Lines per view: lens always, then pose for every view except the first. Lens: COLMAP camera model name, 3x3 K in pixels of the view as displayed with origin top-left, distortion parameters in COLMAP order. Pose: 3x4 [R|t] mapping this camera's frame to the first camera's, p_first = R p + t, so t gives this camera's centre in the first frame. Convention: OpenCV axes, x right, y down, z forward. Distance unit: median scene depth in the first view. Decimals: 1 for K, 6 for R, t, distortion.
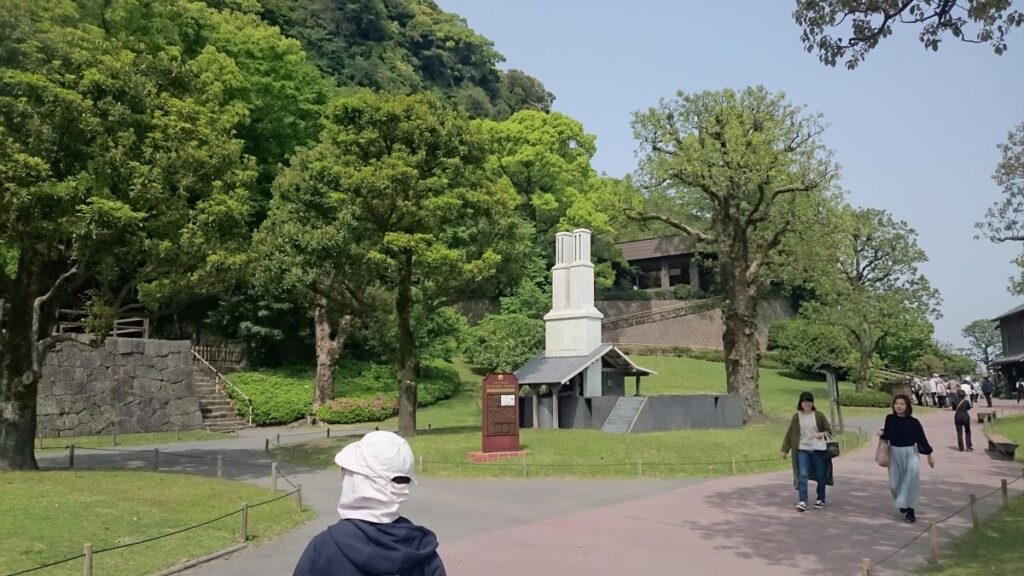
lens RADIAL K [[755.4, 0, 510.0], [0, 755.4, 285.1], [0, 0, 1]] dist [-0.011038, -0.003158]
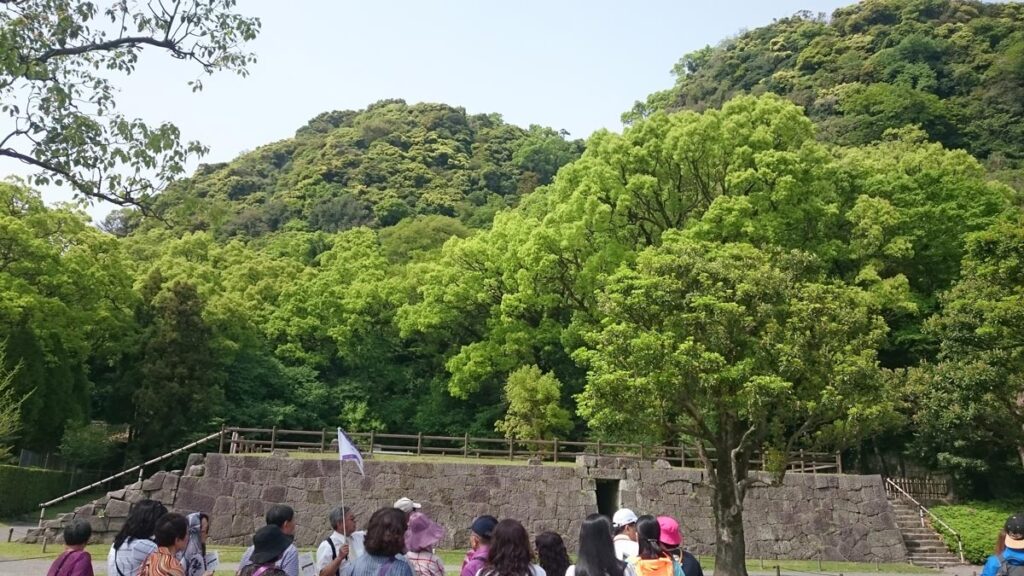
lens RADIAL K [[755.4, 0, 510.0], [0, 755.4, 285.1], [0, 0, 1]] dist [-0.011038, -0.003158]
pose [[0.628322, -0.200314, -0.751722, 0.110553], [0.073927, 0.977283, -0.198629, -0.017672], [0.774433, 0.069231, 0.628856, -0.105698]]
